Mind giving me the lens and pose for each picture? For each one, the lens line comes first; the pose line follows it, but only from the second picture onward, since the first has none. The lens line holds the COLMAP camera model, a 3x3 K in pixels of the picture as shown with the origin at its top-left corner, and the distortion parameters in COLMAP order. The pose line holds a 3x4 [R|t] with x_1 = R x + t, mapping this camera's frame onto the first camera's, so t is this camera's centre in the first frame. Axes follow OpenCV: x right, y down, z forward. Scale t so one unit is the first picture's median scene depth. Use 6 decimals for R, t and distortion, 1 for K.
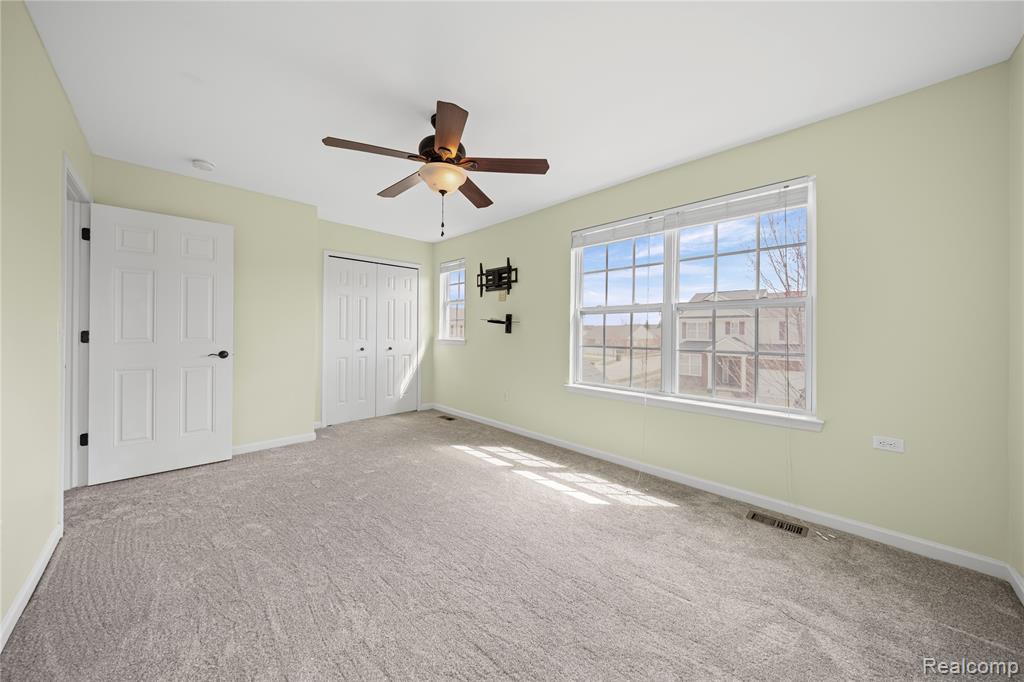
lens RADIAL K [[344.5, 0, 510.4], [0, 344.5, 333.4], [0, 0, 1]] dist [0.008721, 0.000015]
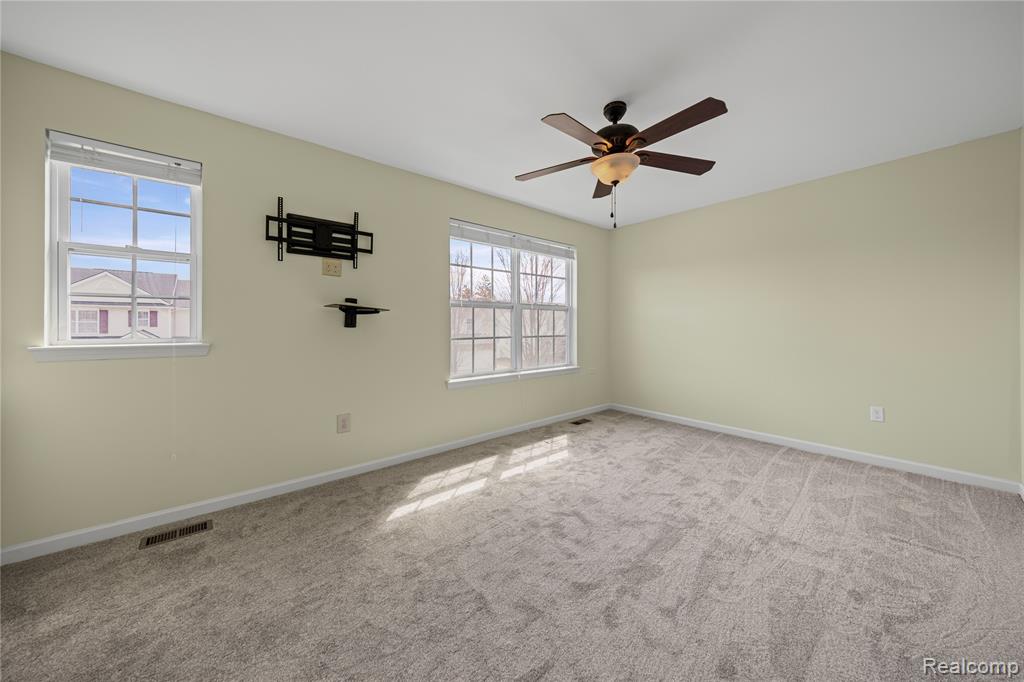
lens RADIAL K [[344.5, 0, 509.7], [0, 344.5, 331.0], [0, 0, 1]] dist [0.008721, 0.000015]
pose [[0.097090, -0.025192, 0.994957, -0.650954], [0.006799, 0.999673, 0.024648, -0.007893], [-0.995252, 0.004372, 0.097229, 0.656062]]
